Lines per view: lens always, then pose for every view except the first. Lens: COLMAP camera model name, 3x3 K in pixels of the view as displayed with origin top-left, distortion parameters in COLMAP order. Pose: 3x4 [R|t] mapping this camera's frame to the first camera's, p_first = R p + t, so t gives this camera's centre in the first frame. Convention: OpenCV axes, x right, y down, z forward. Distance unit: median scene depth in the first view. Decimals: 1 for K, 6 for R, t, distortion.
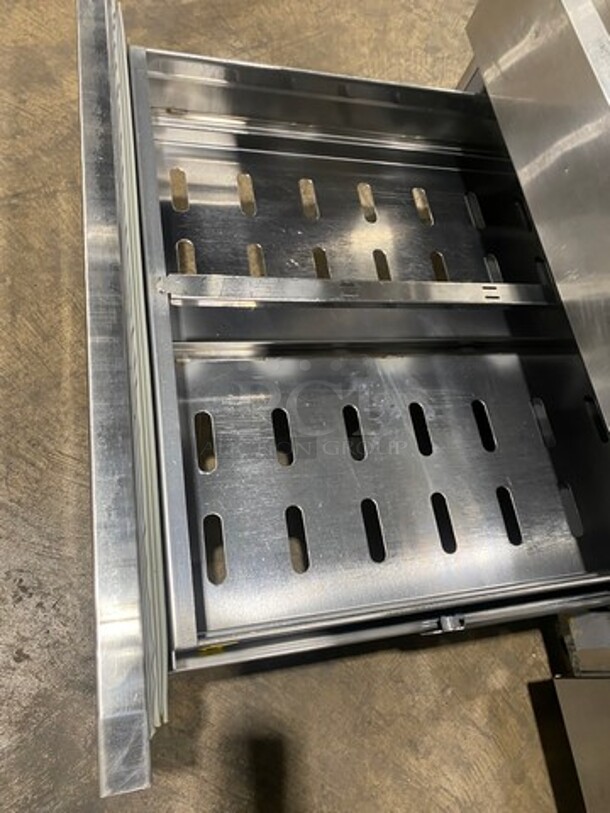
lens RADIAL K [[624.3, 0, 299.0], [0, 624.3, 399.9], [0, 0, 1]] dist [-0.001561, -0.005057]
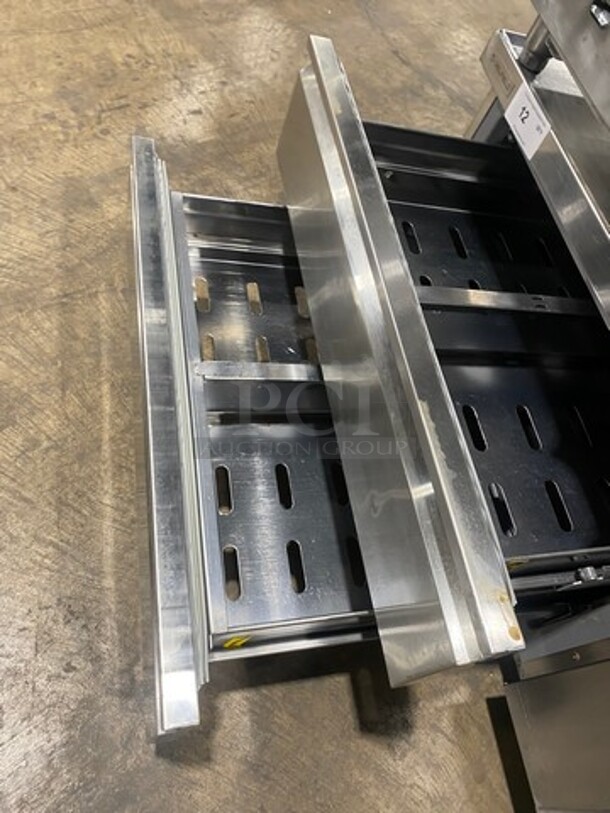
lens RADIAL K [[624.3, 0, 308.5], [0, 624.3, 407.3], [0, 0, 1]] dist [-0.001561, -0.005057]
pose [[0.999064, 0.002670, 0.043177, -0.028620], [0.002244, 0.993553, -0.113350, 0.038196], [-0.043202, 0.113341, 0.992617, -0.252827]]
